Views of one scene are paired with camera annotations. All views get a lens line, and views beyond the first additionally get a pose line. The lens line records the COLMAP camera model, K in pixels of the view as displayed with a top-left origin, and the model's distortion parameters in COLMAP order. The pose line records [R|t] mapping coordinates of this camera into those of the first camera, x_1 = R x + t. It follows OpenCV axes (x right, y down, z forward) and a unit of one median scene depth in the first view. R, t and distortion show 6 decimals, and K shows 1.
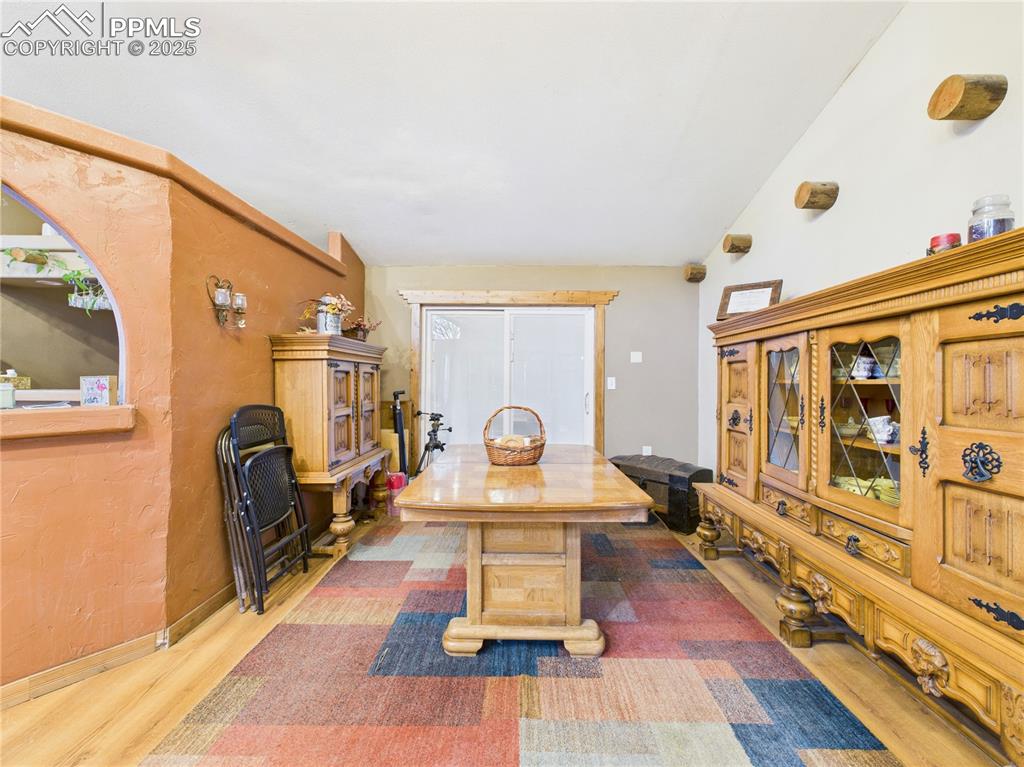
lens RADIAL K [[425.7, 0, 514.9], [0, 425.7, 380.7], [0, 0, 1]] dist [0.000842, 0.000304]
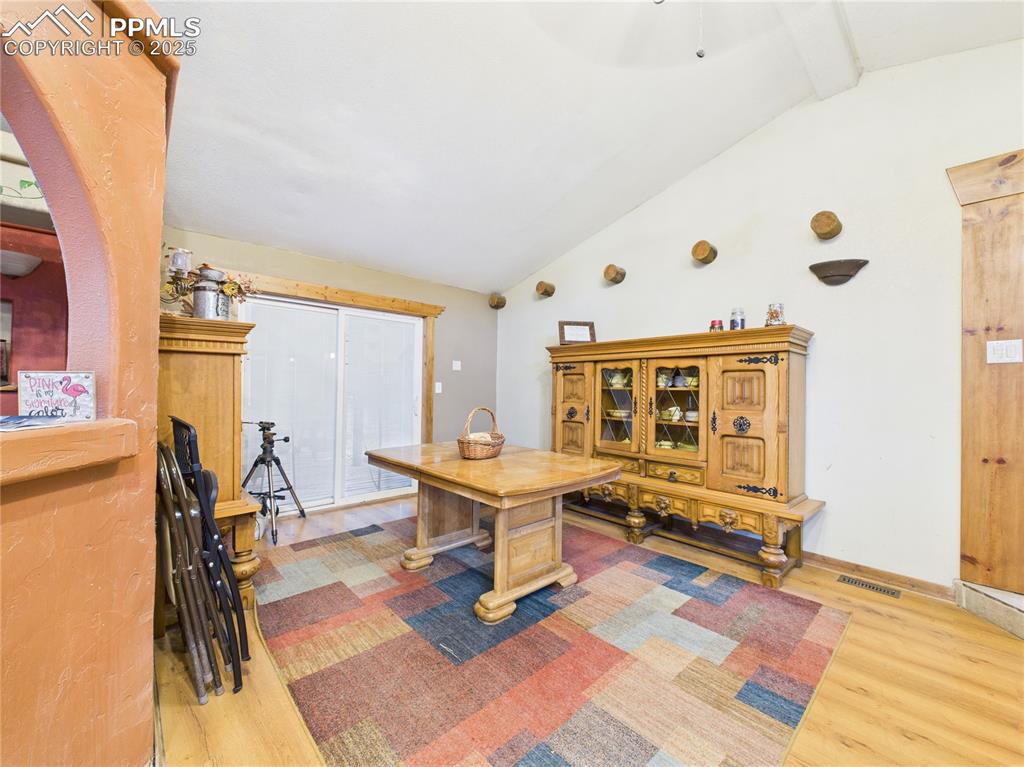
lens RADIAL K [[412.3, 0, 512.9], [0, 412.3, 386.2], [0, 0, 1]] dist [0.004005, 0.000374]
pose [[0.724782, 0.010463, 0.688899, -0.805404], [-0.013142, 0.999913, -0.001359, 0.002019], [-0.688853, -0.008068, 0.724856, 0.146953]]
